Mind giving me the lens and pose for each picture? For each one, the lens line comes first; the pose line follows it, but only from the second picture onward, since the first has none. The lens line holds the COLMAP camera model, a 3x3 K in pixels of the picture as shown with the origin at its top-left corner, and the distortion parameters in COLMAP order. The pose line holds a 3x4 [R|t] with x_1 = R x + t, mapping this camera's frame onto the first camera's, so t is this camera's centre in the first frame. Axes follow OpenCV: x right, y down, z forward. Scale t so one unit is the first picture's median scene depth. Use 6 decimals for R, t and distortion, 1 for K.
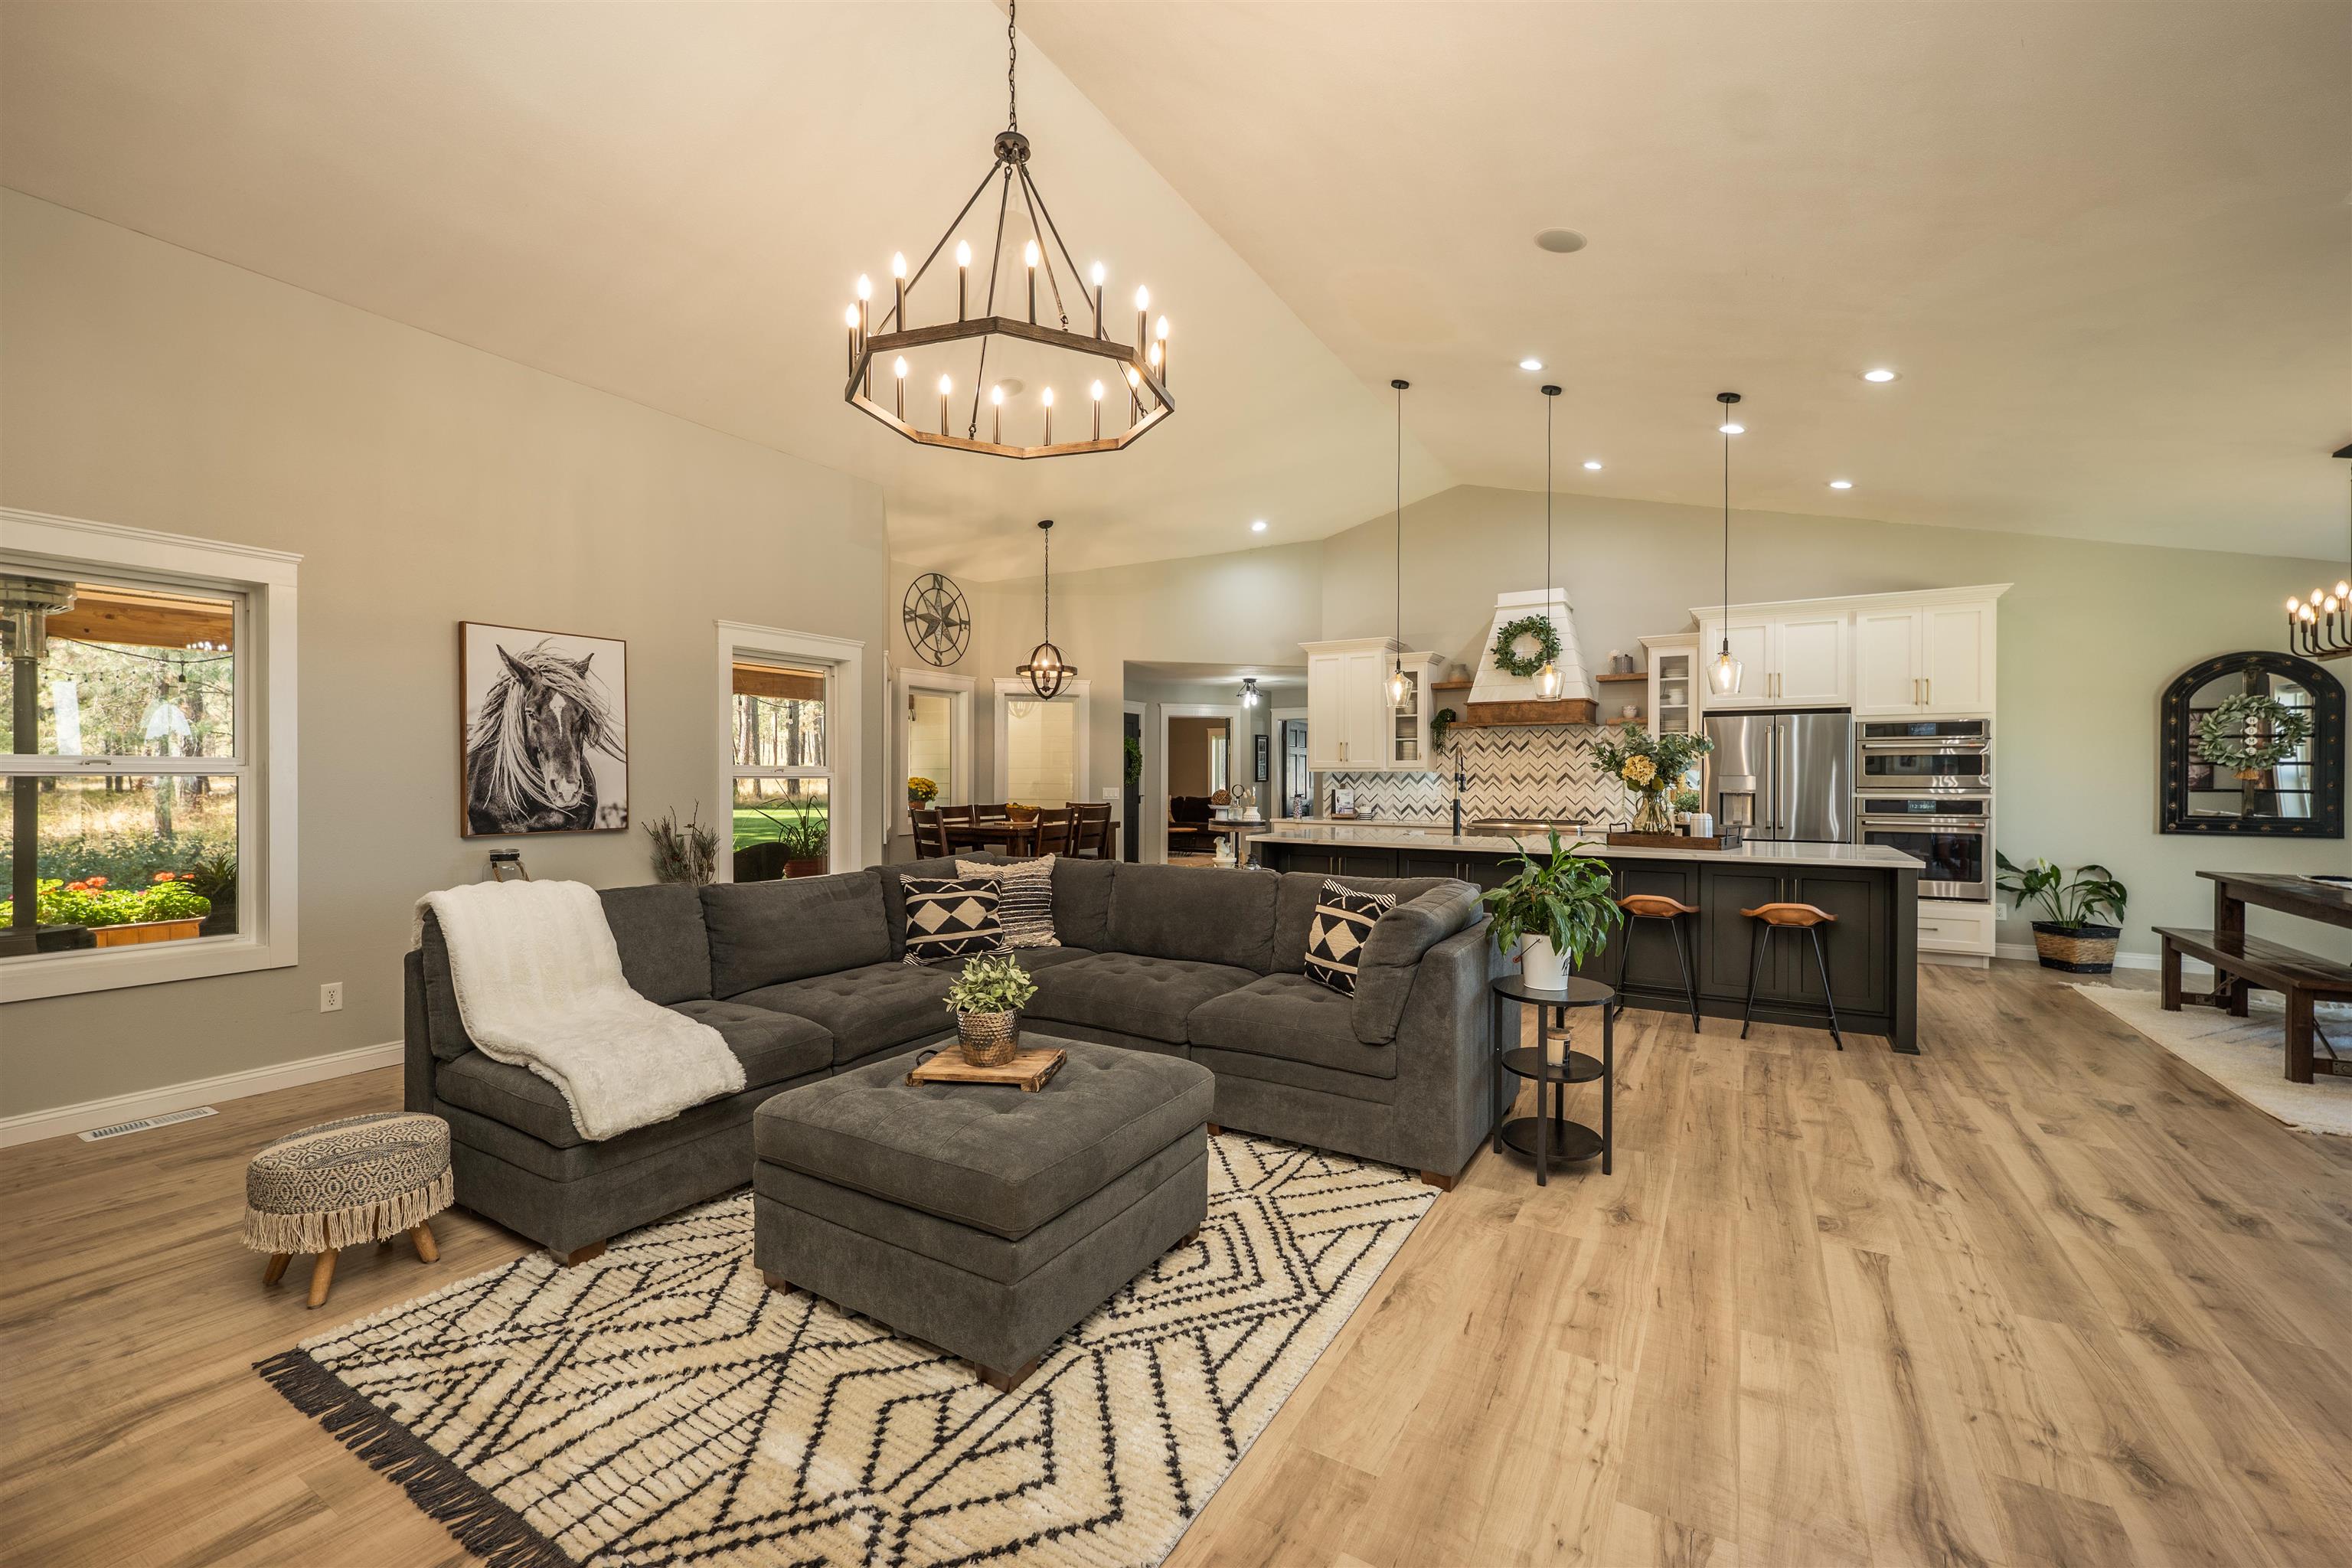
lens RADIAL K [[958.9, 0, 1160.5], [0, 958.9, 778.0], [0, 0, 1]] dist [0.004471, 0.000185]
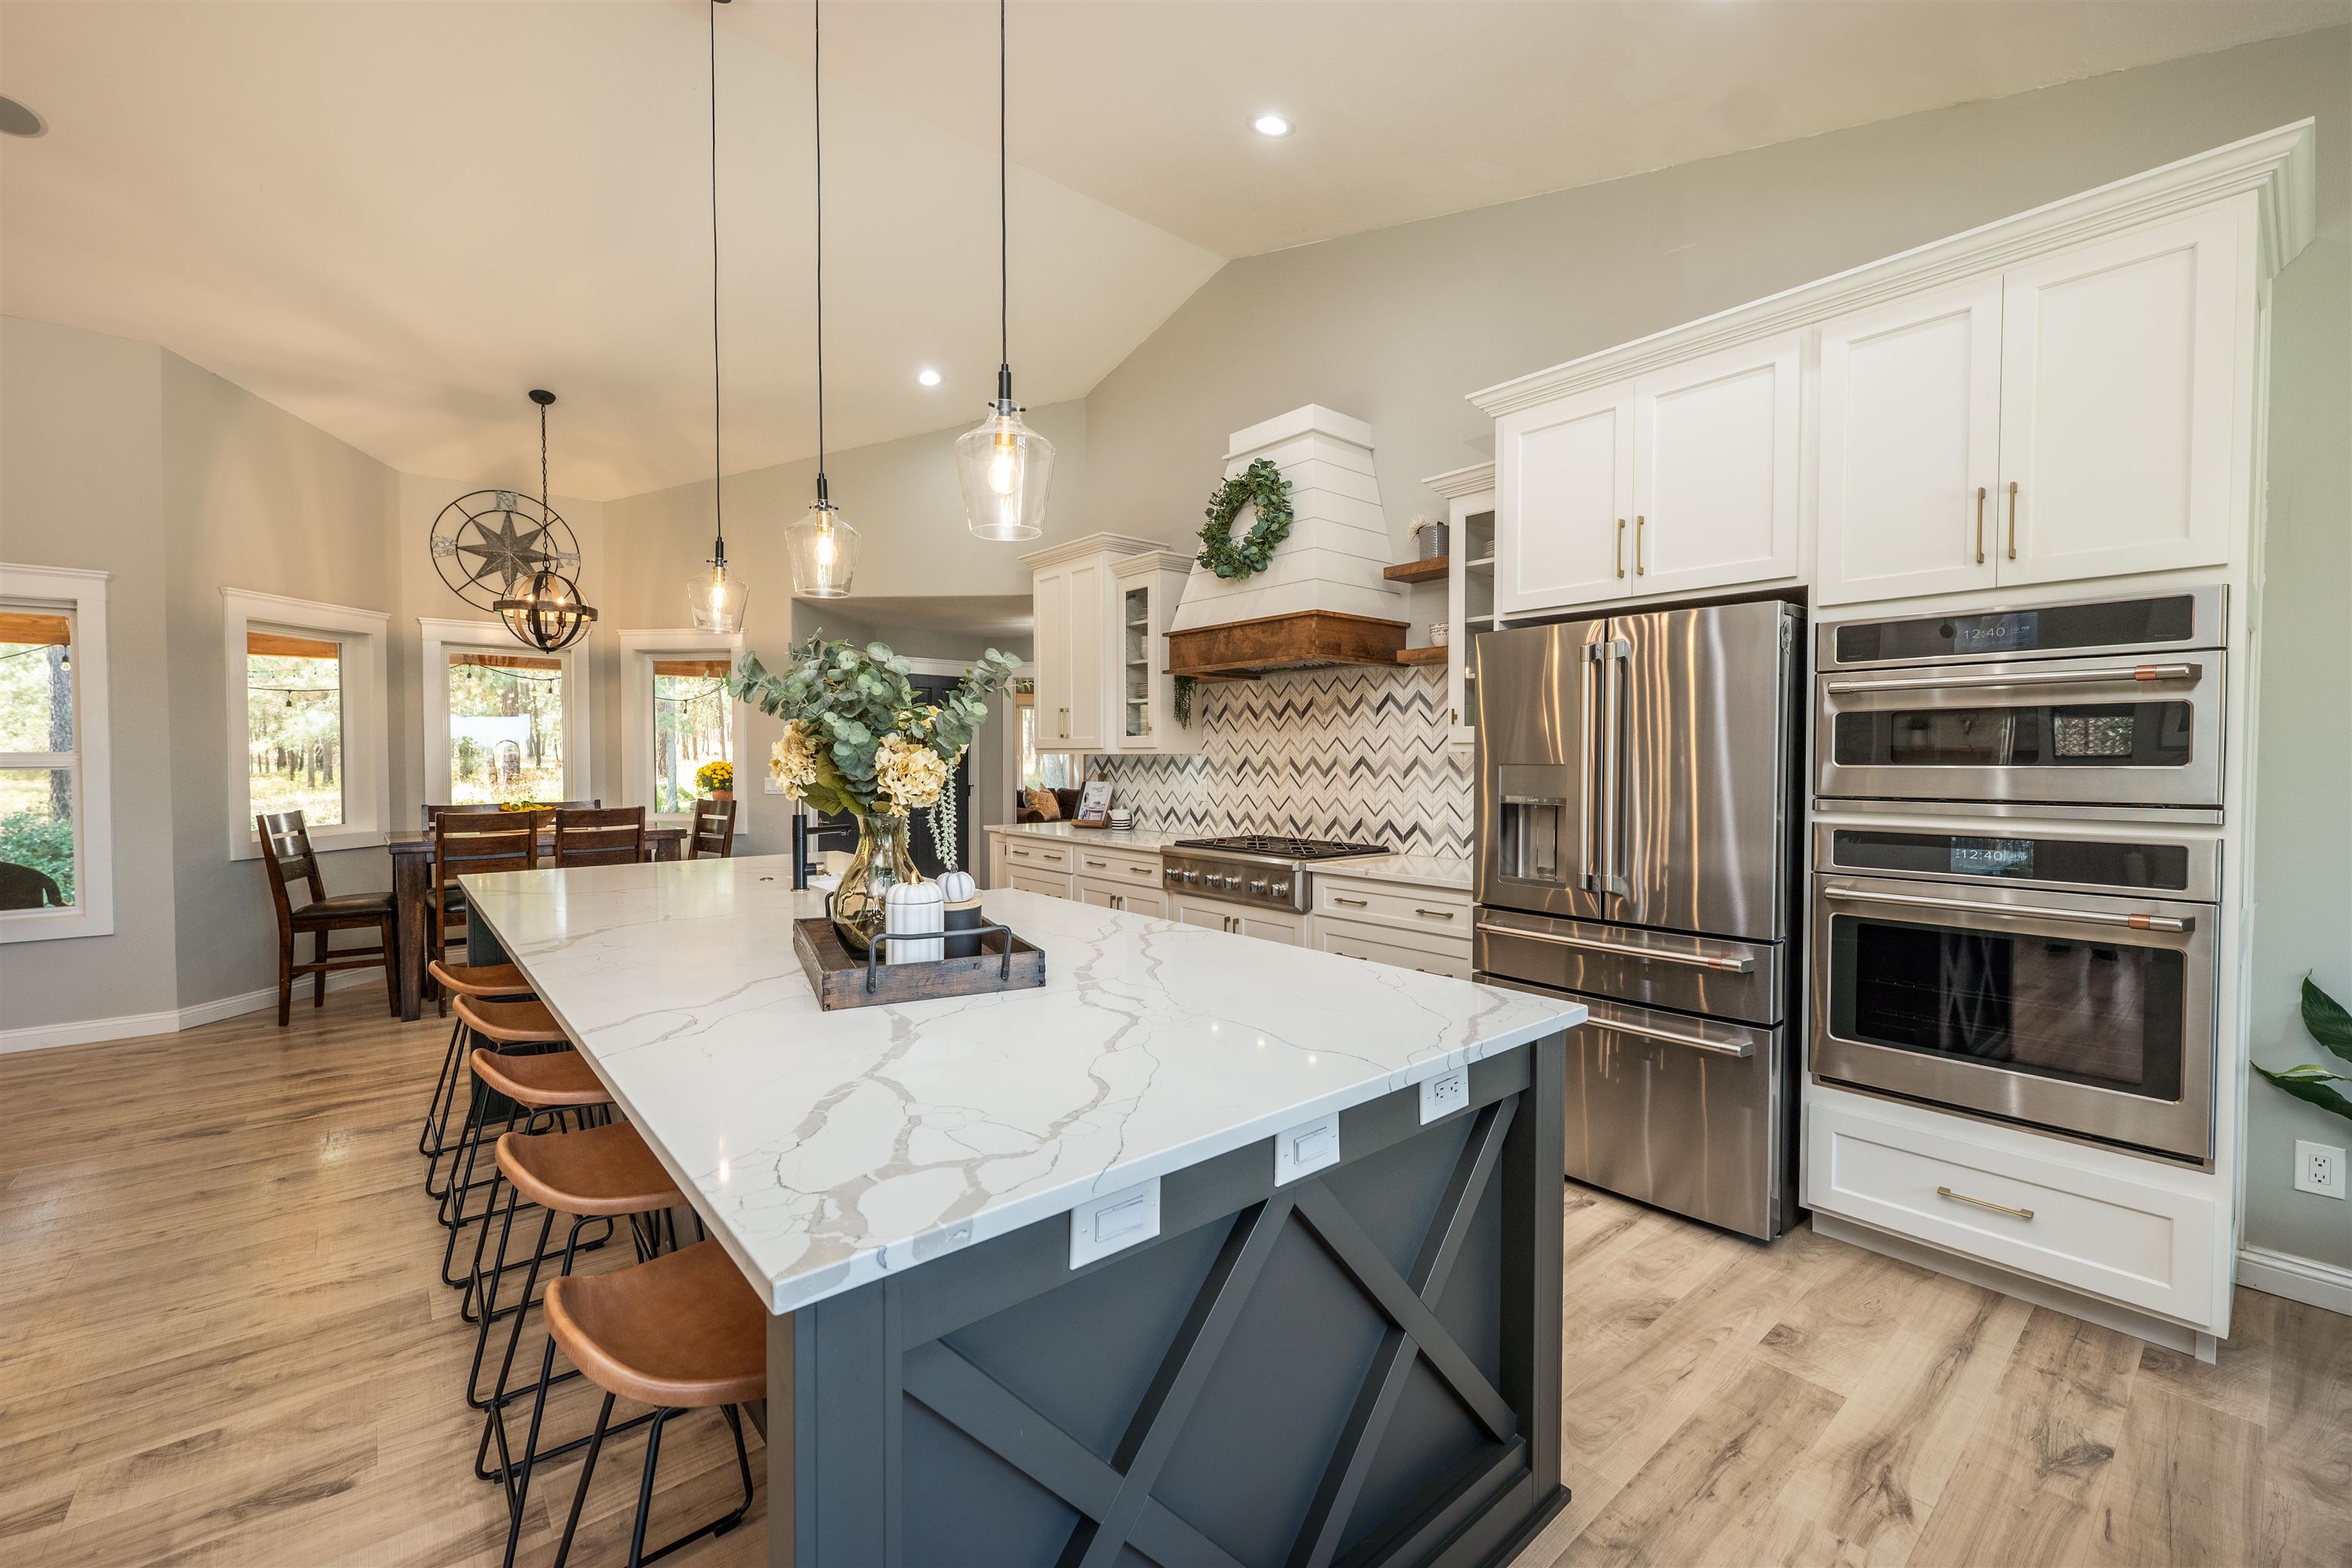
lens RADIAL K [[958.9, 0, 1161.6], [0, 958.9, 777.5], [0, 0, 1]] dist [0.004471, 0.000185]
pose [[0.946289, 0.004441, -0.323292, 0.739182], [0.002507, 0.999775, 0.021072, -0.007654], [0.323313, -0.020750, 0.946065, 0.683455]]
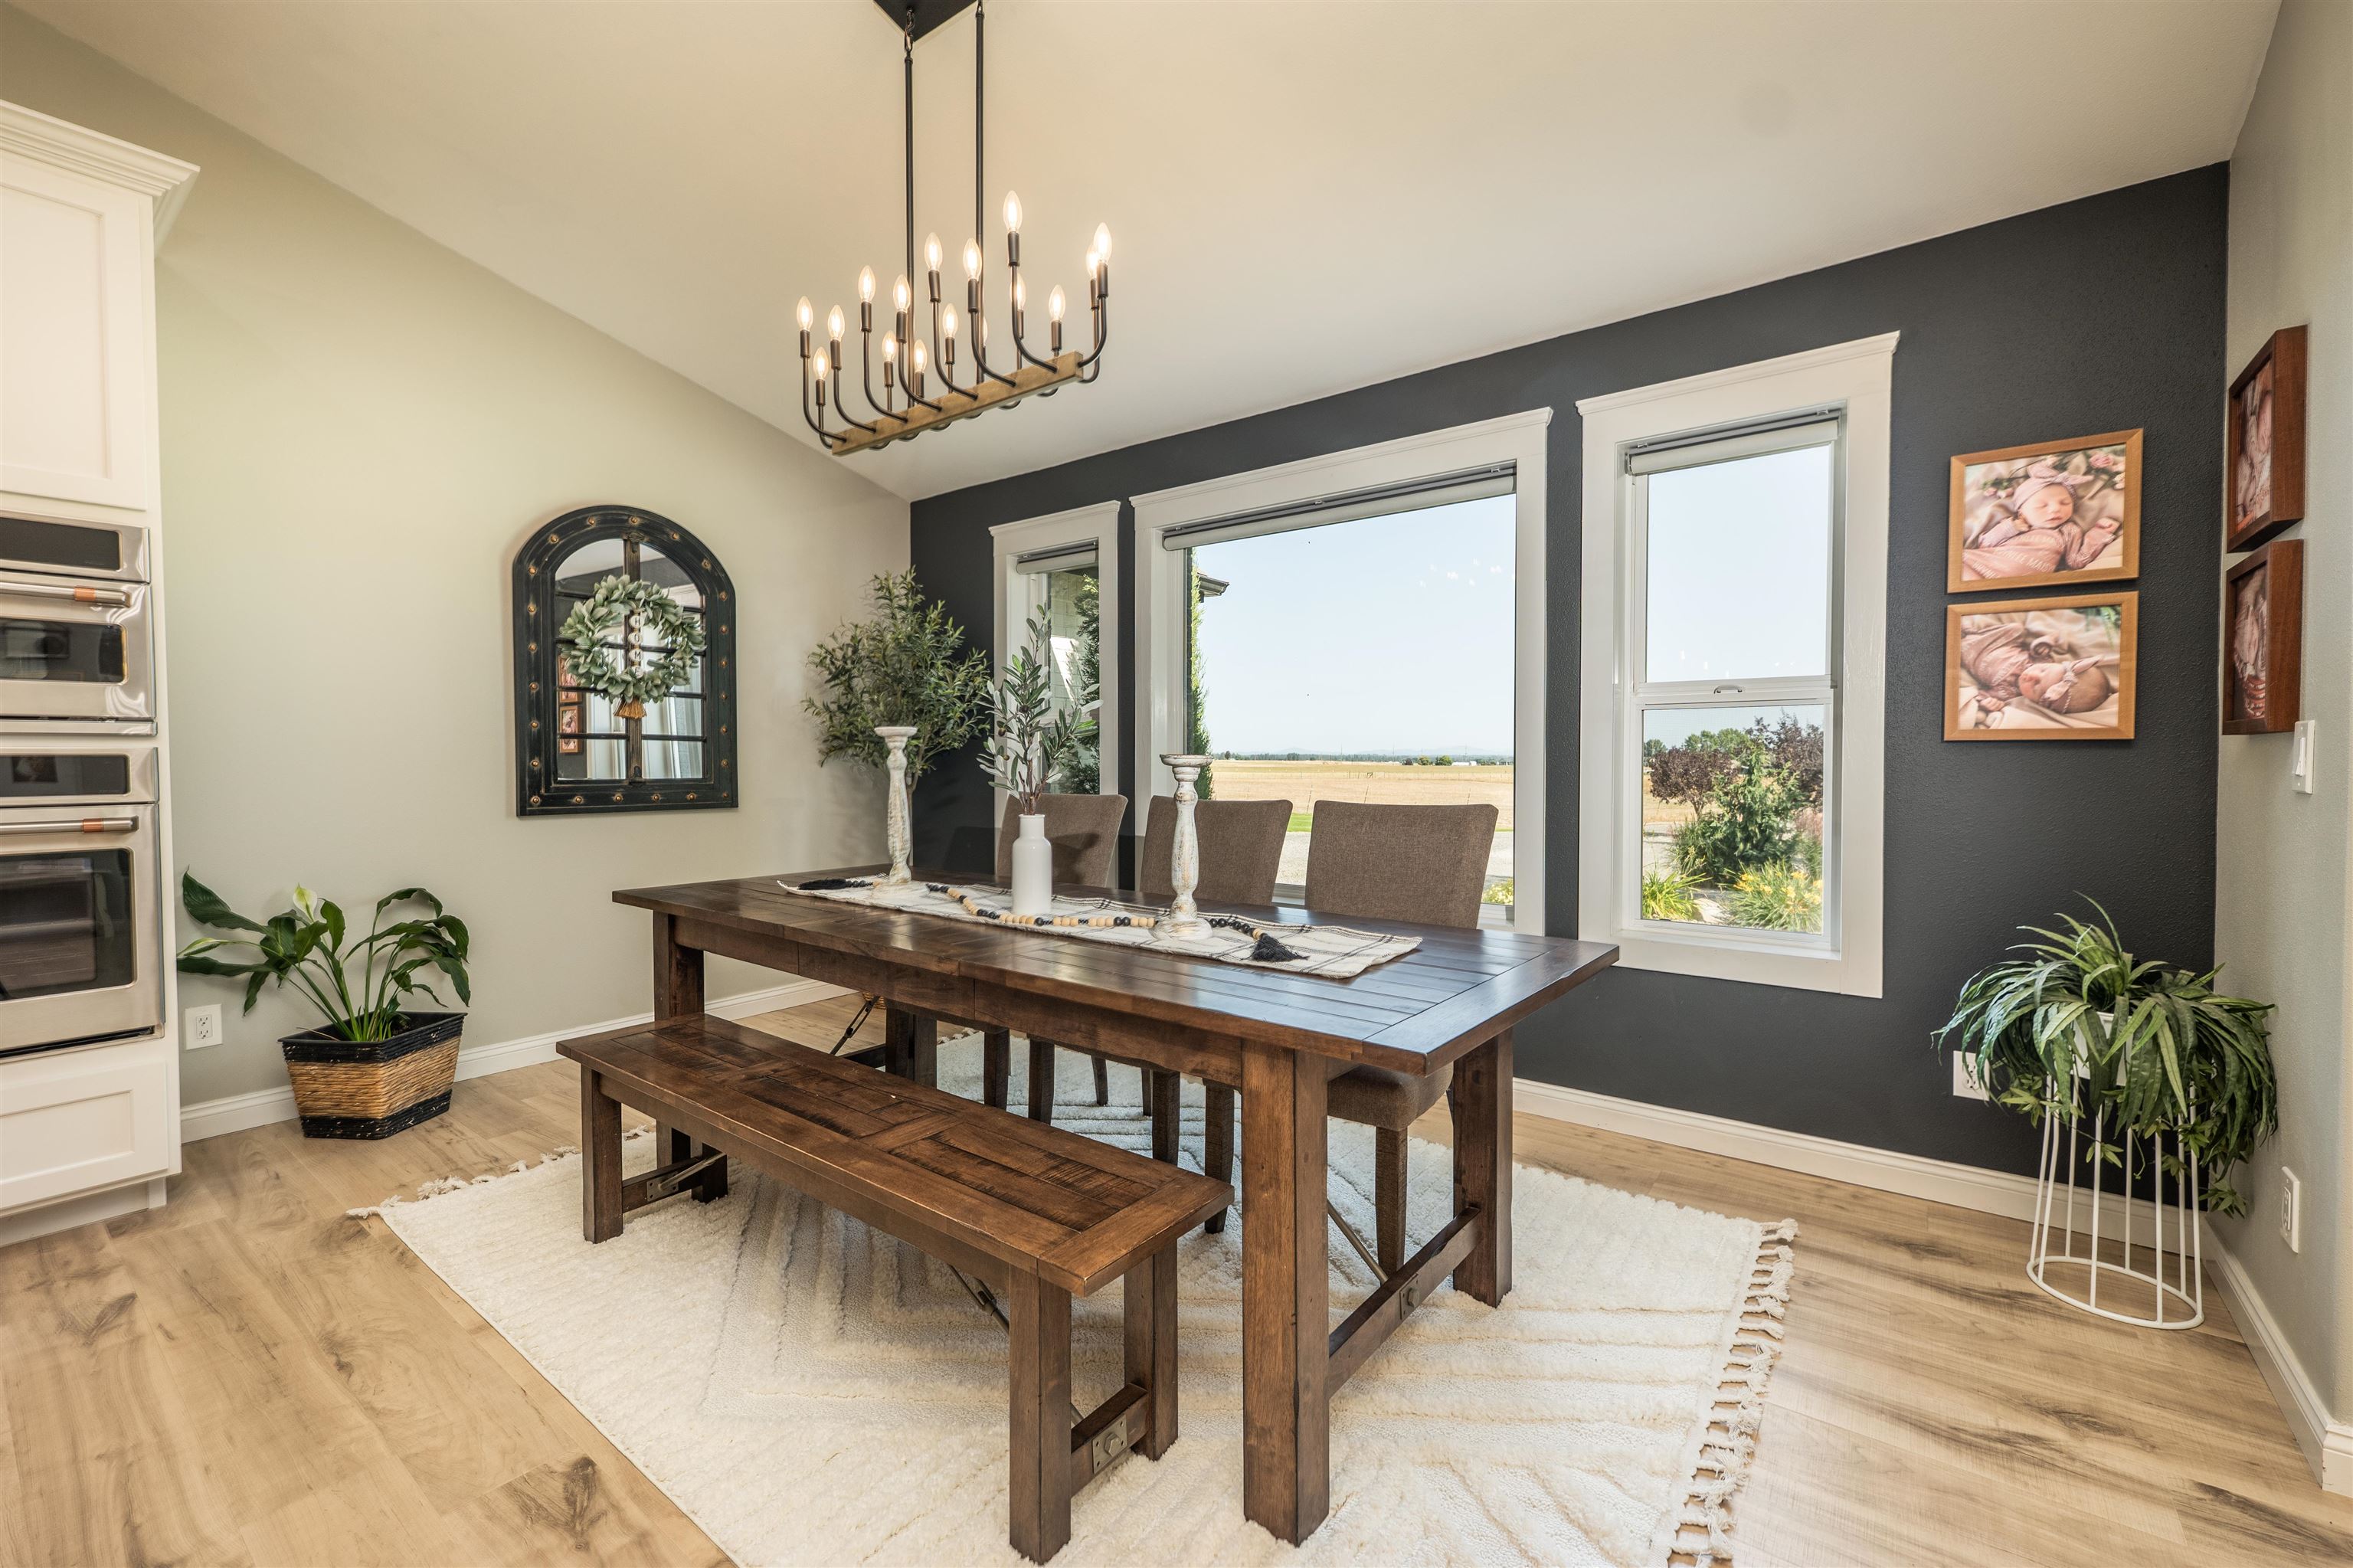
lens RADIAL K [[959.3, 0, 1166.9], [0, 959.3, 781.0], [0, 0, 1]] dist [0.004471, 0.000185]
pose [[0.110431, -0.026322, 0.993535, 0.628812], [0.003150, 0.999653, 0.026134, 0.029577], [-0.993879, 0.000244, 0.110476, 0.670822]]
